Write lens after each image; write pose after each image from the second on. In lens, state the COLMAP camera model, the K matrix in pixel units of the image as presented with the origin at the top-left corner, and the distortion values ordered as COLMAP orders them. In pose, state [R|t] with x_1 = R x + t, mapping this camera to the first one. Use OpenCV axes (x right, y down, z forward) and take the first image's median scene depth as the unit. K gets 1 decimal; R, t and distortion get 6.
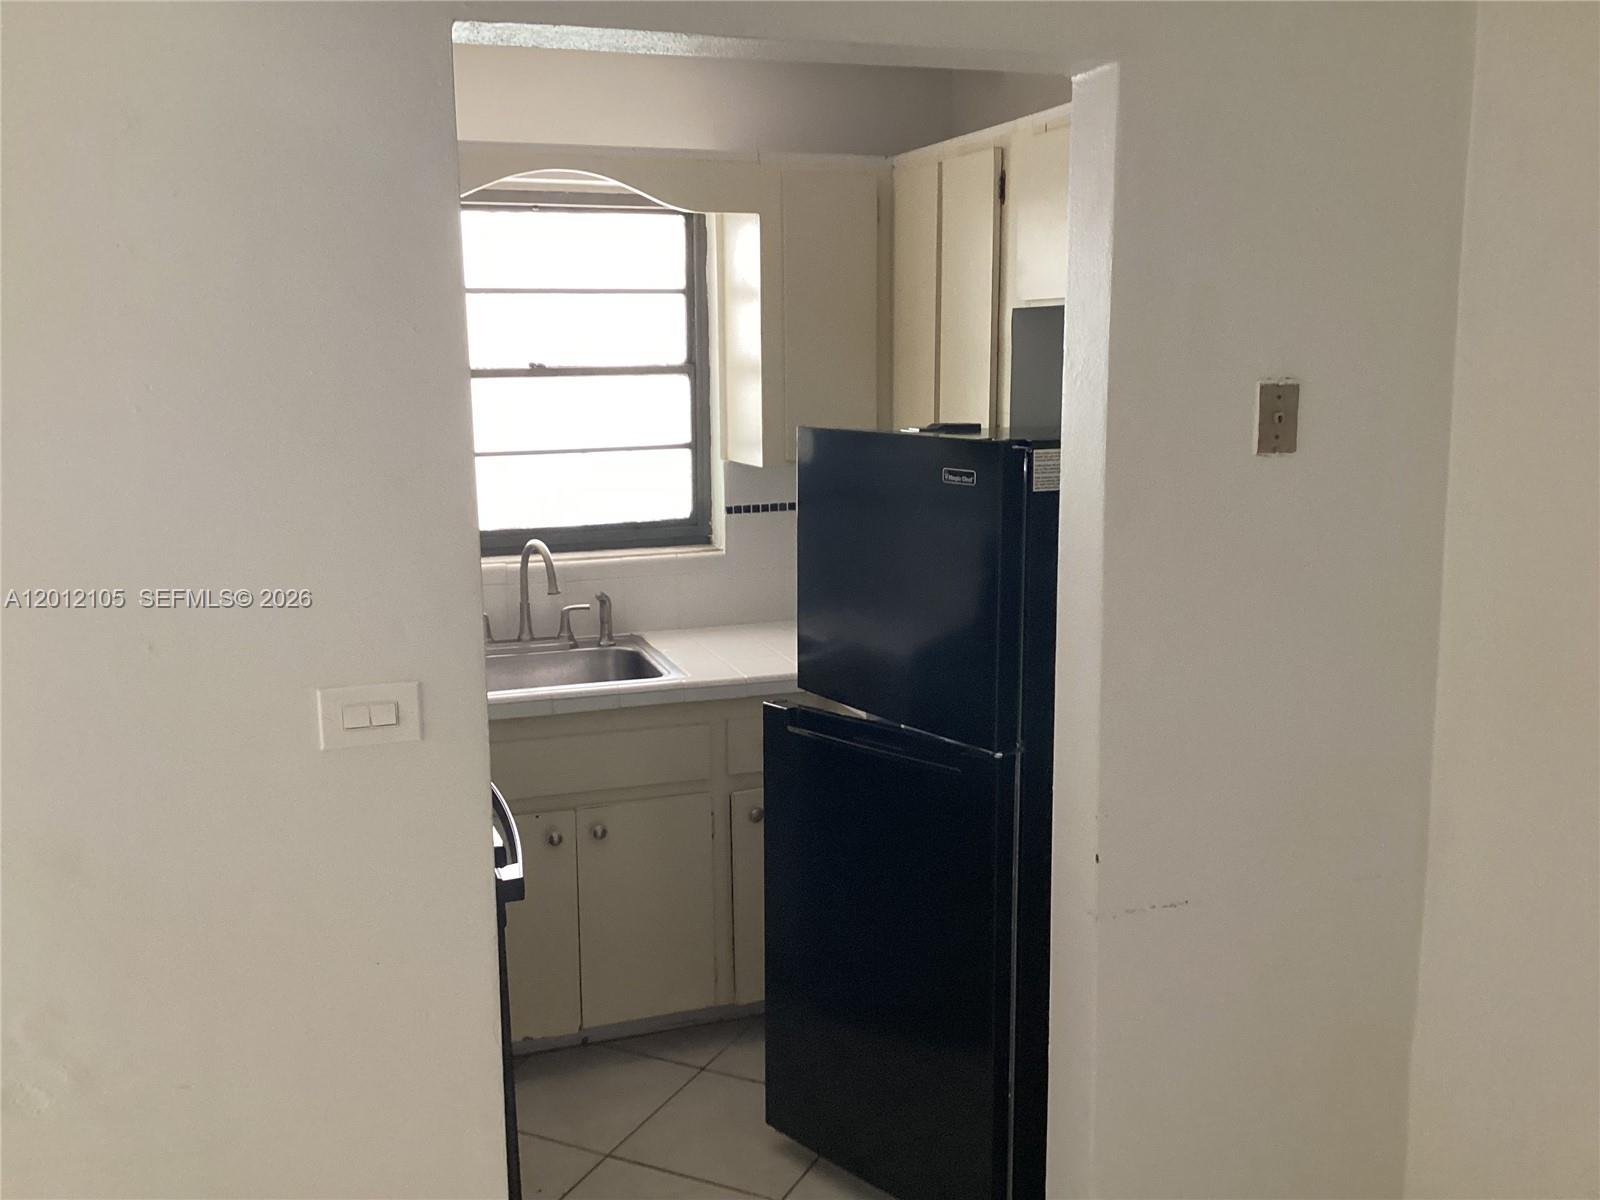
lens RADIAL K [[1447.9, 0, 804.1], [0, 1447.9, 588.8], [0, 0, 1]] dist [0.059033, -0.096970]
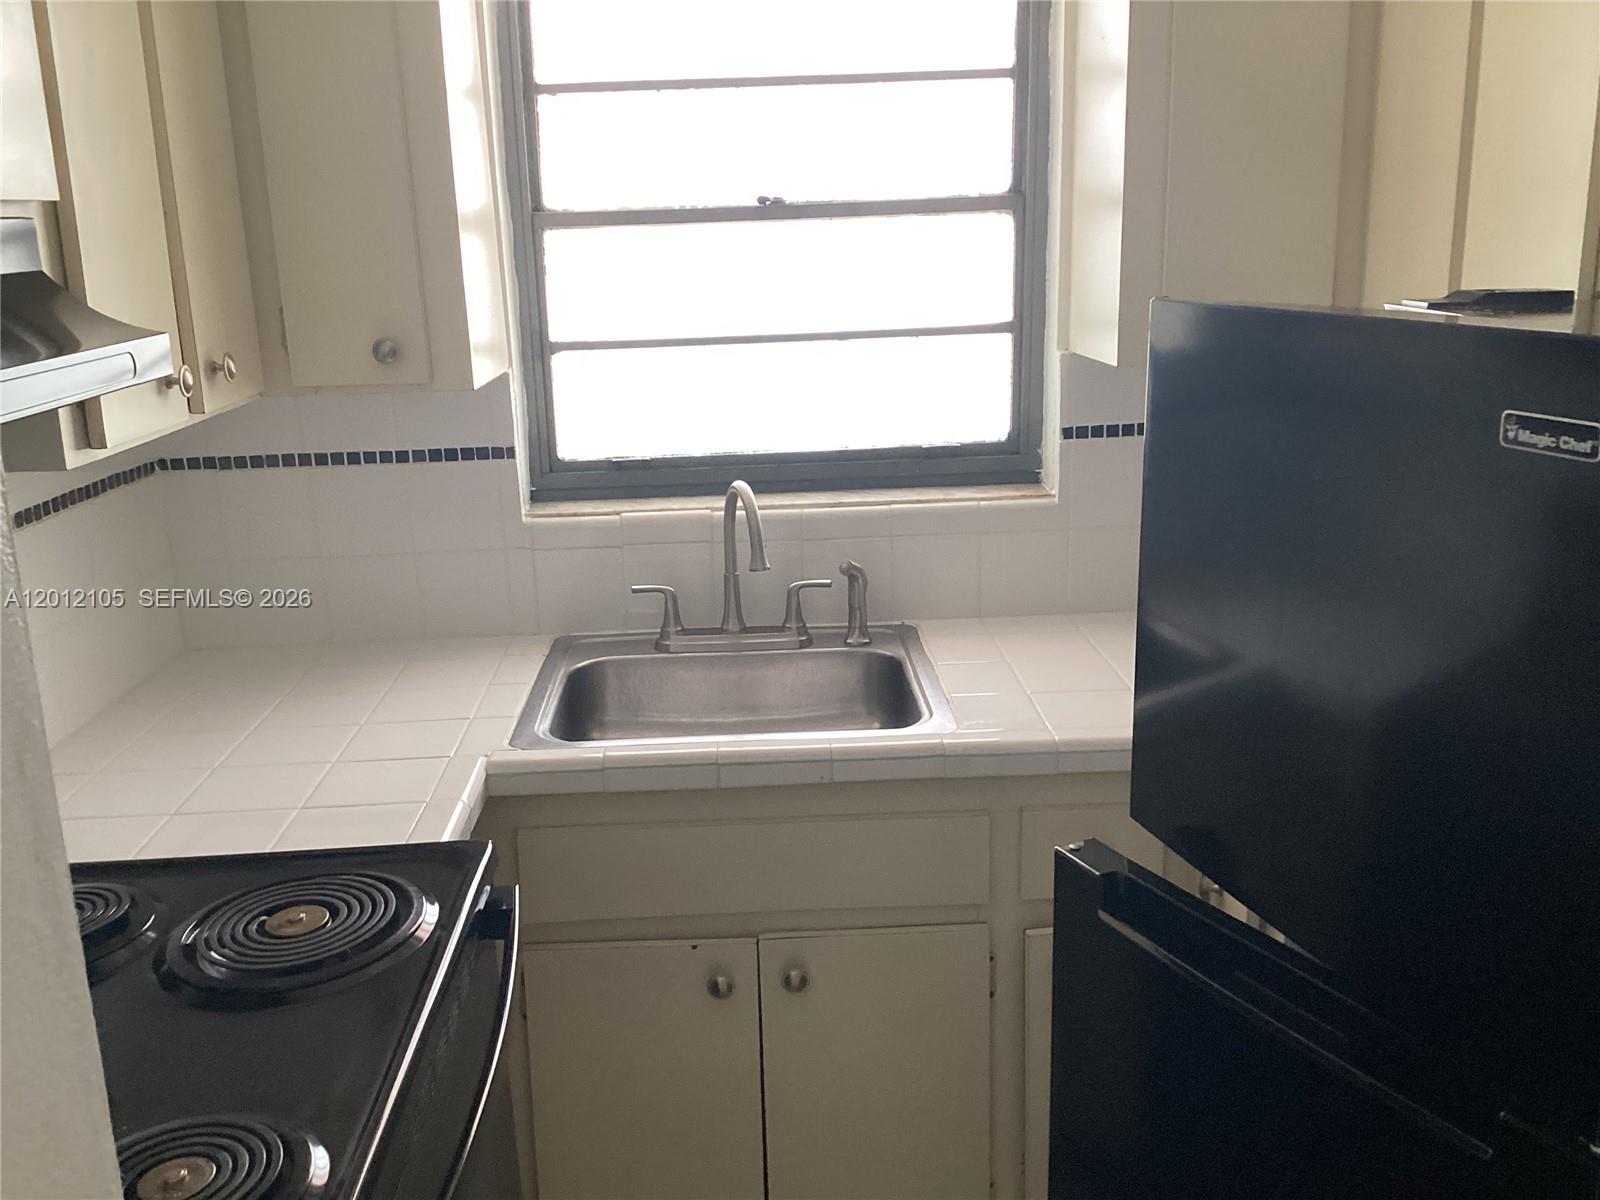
lens RADIAL K [[1447.9, 0, 804.1], [0, 1447.9, 588.8], [0, 0, 1]] dist [0.059033, -0.096970]
pose [[0.958211, 0.056418, -0.280443, 0.019731], [-0.031105, 0.995095, 0.093908, -0.044802], [0.284365, -0.081260, 0.955266, 0.384891]]
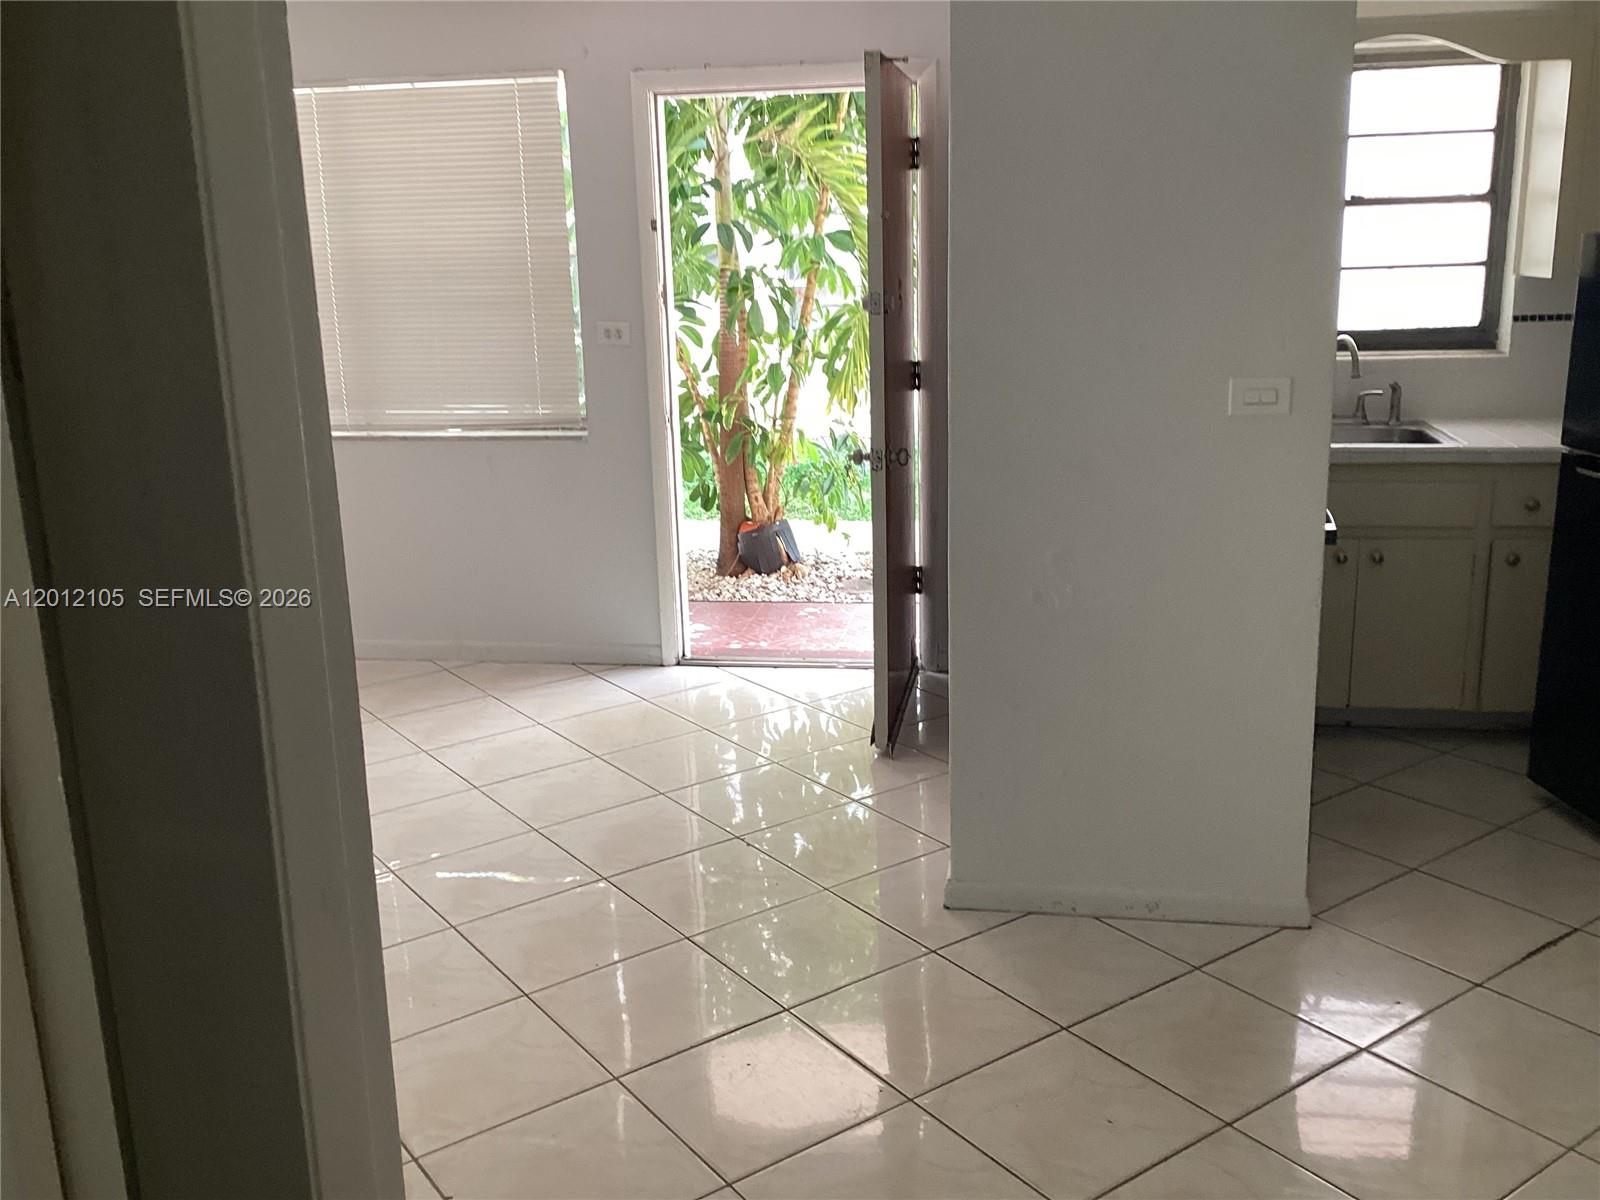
lens RADIAL K [[1447.9, 0, 804.1], [0, 1447.9, 588.8], [0, 0, 1]] dist [0.059033, -0.096970]
pose [[0.876233, 0.100447, -0.471302, 0.024229], [-0.059246, 0.993070, 0.101500, 0.081584], [0.478231, -0.061015, 0.876112, -0.347026]]
